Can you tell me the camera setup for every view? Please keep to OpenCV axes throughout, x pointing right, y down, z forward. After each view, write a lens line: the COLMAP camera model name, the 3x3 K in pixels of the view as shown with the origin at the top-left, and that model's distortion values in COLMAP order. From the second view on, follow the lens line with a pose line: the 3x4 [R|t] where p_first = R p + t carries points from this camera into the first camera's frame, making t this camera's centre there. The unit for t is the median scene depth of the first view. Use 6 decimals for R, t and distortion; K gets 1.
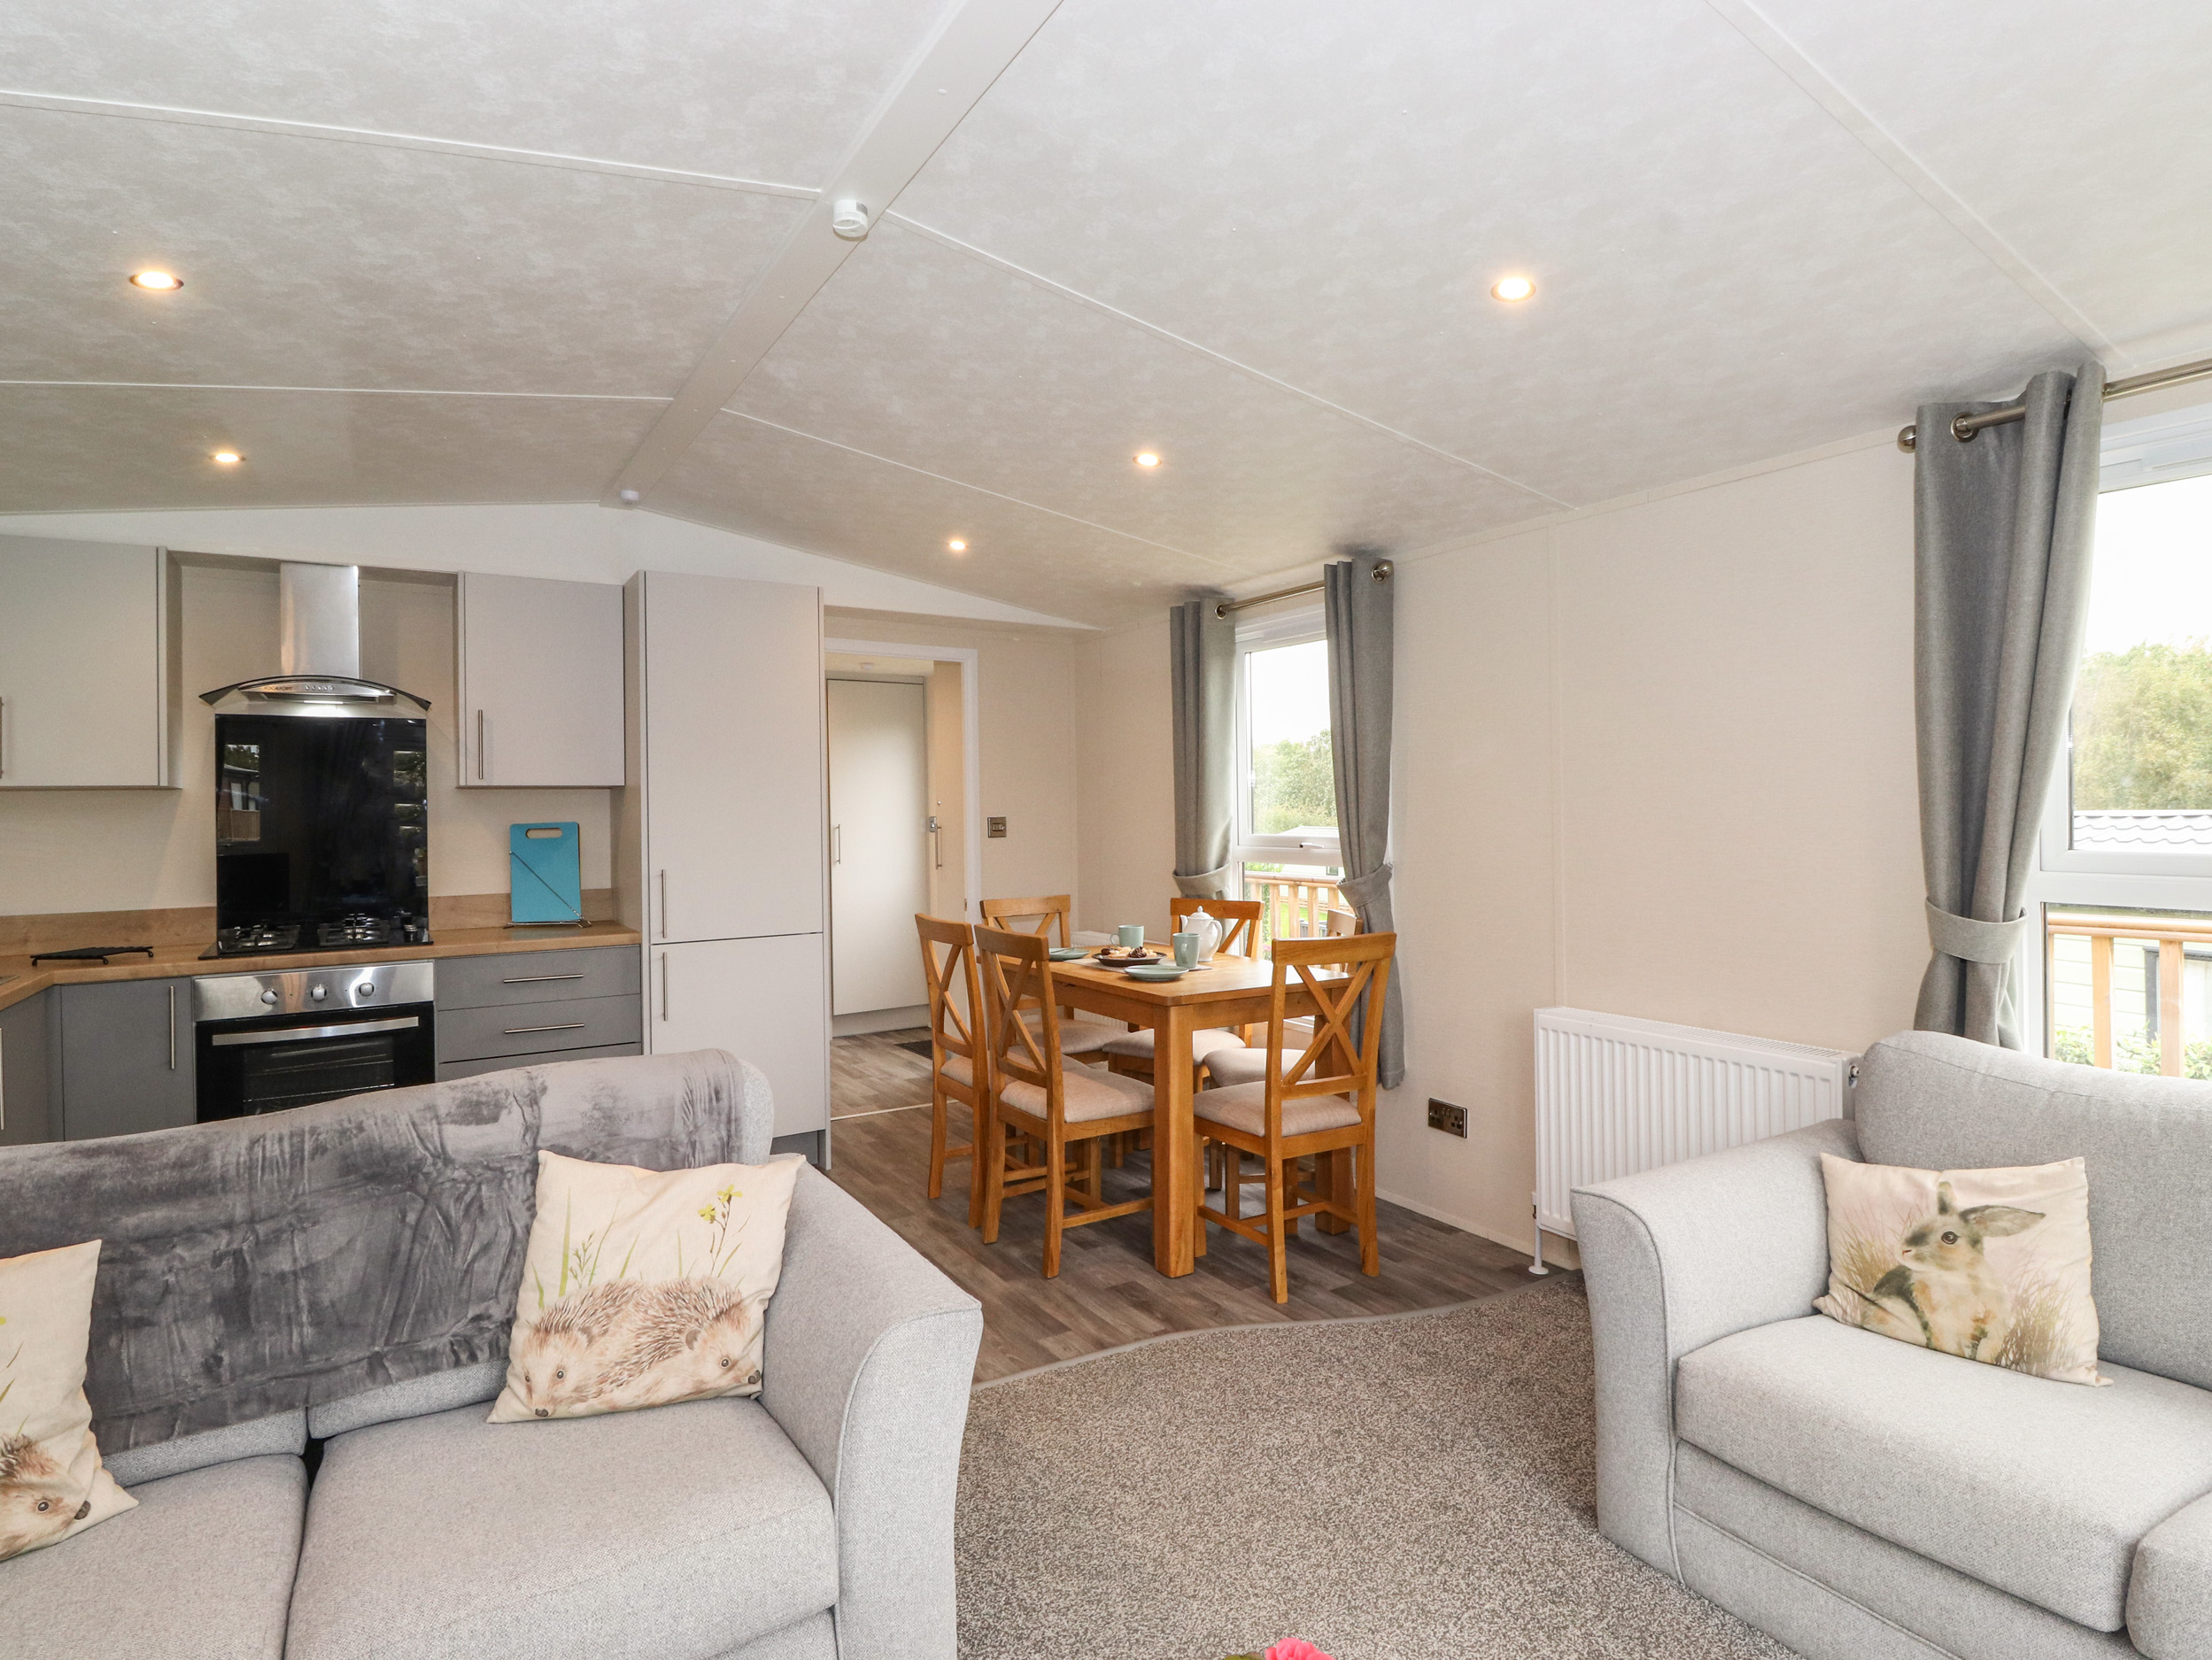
lens RADIAL K [[1184.6, 0, 1109.1], [0, 1184.6, 802.9], [0, 0, 1]] dist [0.020378, -0.020618]
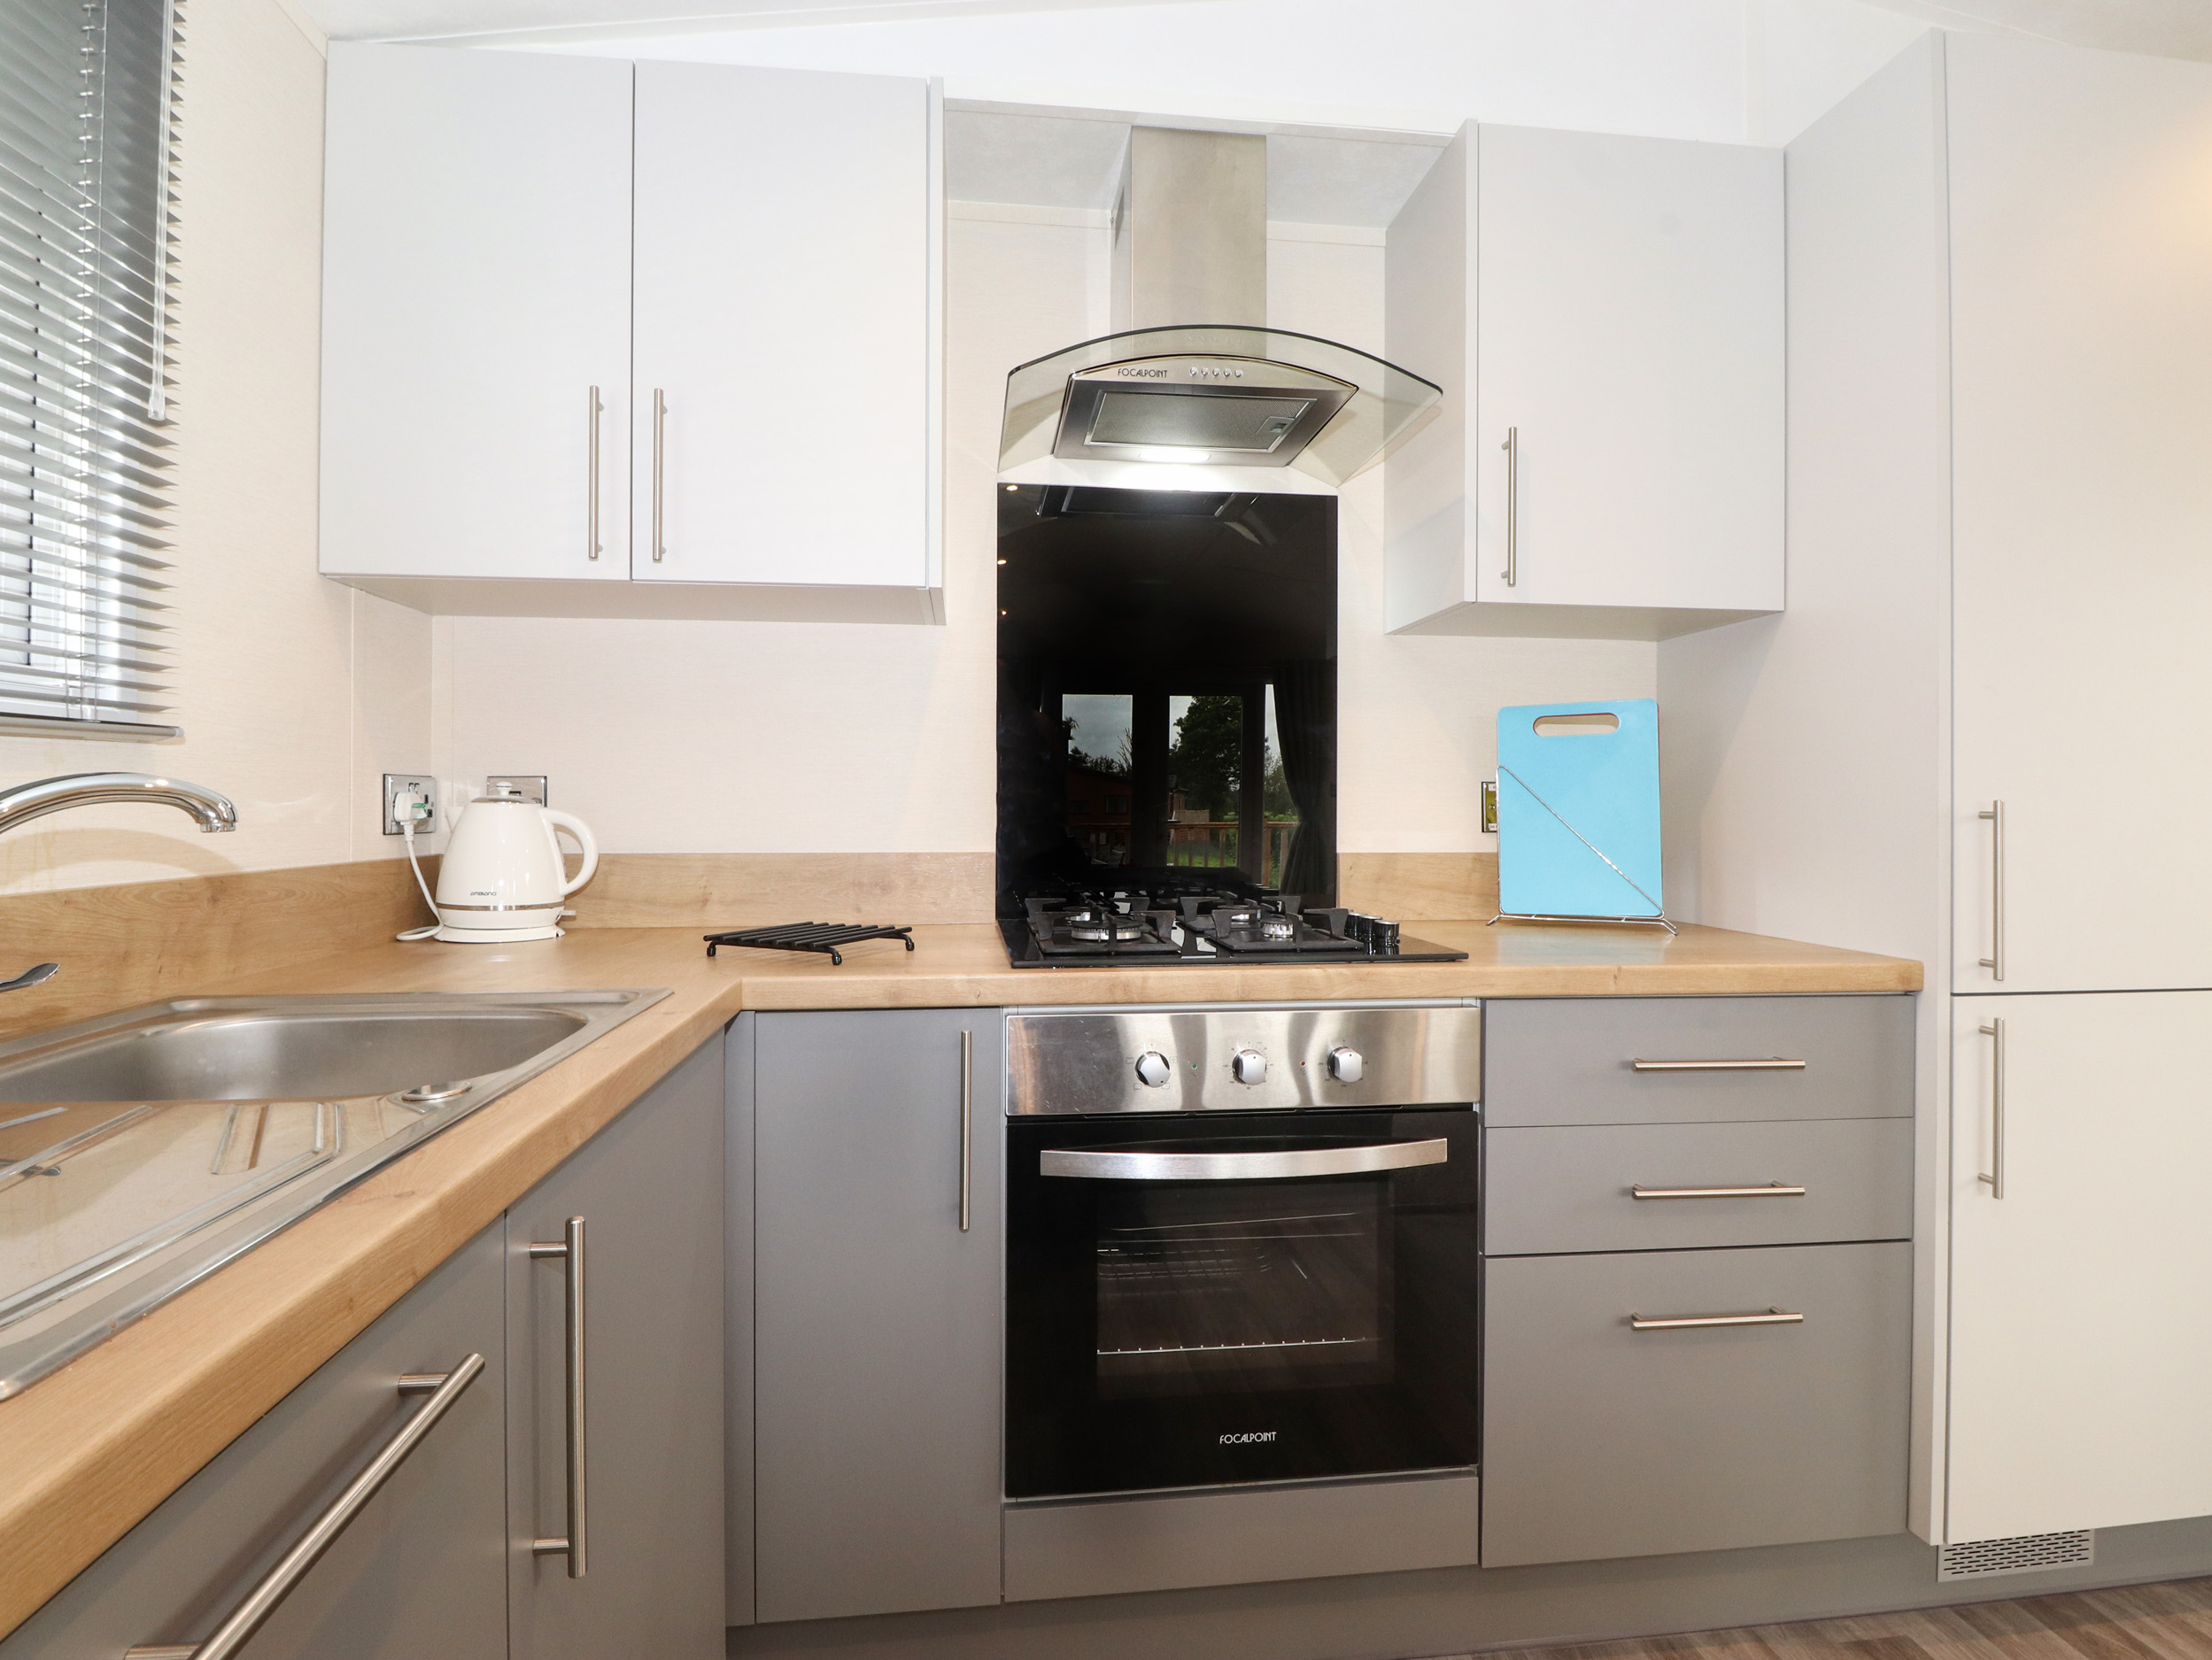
lens RADIAL K [[1184.6, 0, 1109.1], [0, 1184.6, 802.9], [0, 0, 1]] dist [0.020378, -0.020618]
pose [[0.906139, 0.014316, -0.422737, -0.521018], [-0.015703, 0.999877, 0.000200, 0.068215], [0.422688, 0.006457, 0.906252, 0.591105]]
